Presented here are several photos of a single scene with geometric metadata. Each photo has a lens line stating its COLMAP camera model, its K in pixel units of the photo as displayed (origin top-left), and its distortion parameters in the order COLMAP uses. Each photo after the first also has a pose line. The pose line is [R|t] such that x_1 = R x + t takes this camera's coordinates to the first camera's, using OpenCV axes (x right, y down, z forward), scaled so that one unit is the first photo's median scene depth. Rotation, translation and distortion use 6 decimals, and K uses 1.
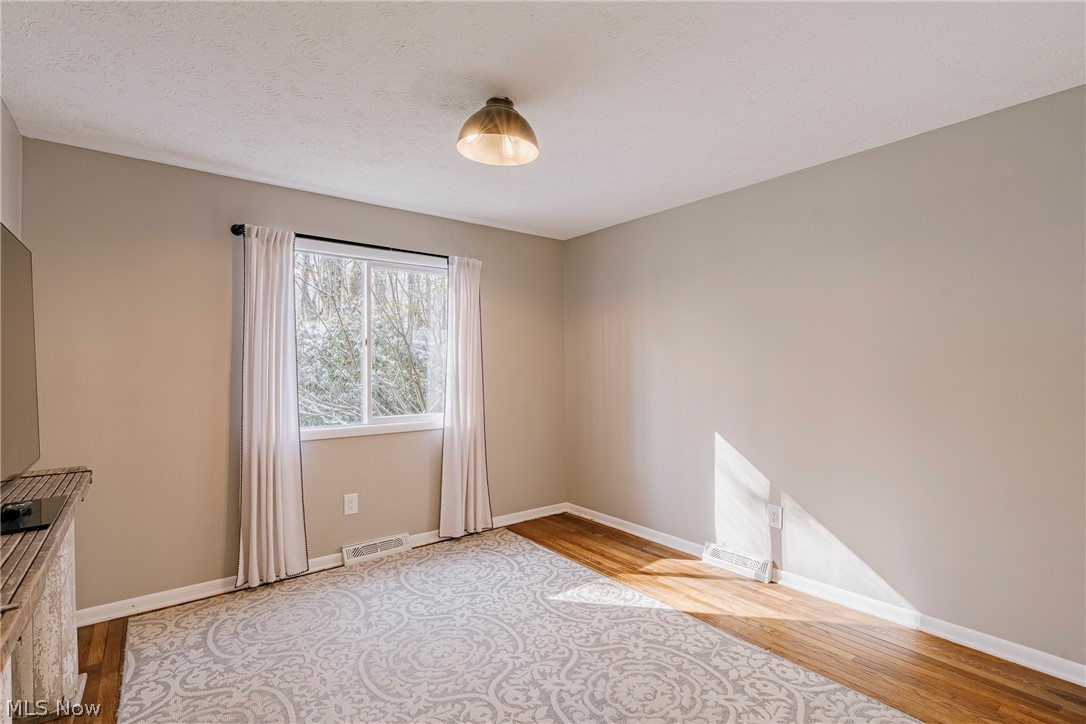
lens RADIAL K [[526.2, 0, 538.7], [0, 526.2, 363.5], [0, 0, 1]] dist [0.001222, -0.000871]
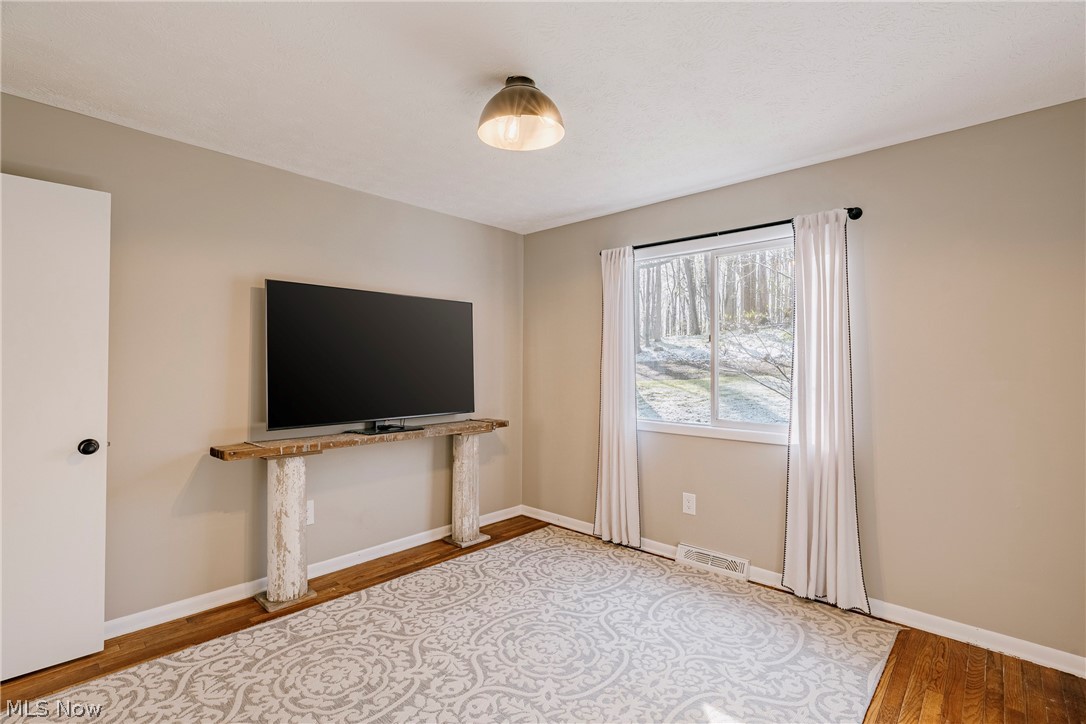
lens RADIAL K [[500.4, 0, 544.0], [0, 500.4, 359.0], [0, 0, 1]] dist [-0.012812, 0.000631]
pose [[0.149813, -0.005847, -0.988697, 0.589142], [-0.001390, 0.999980, -0.006124, 0.002700], [0.988713, 0.002291, 0.149802, 0.658936]]
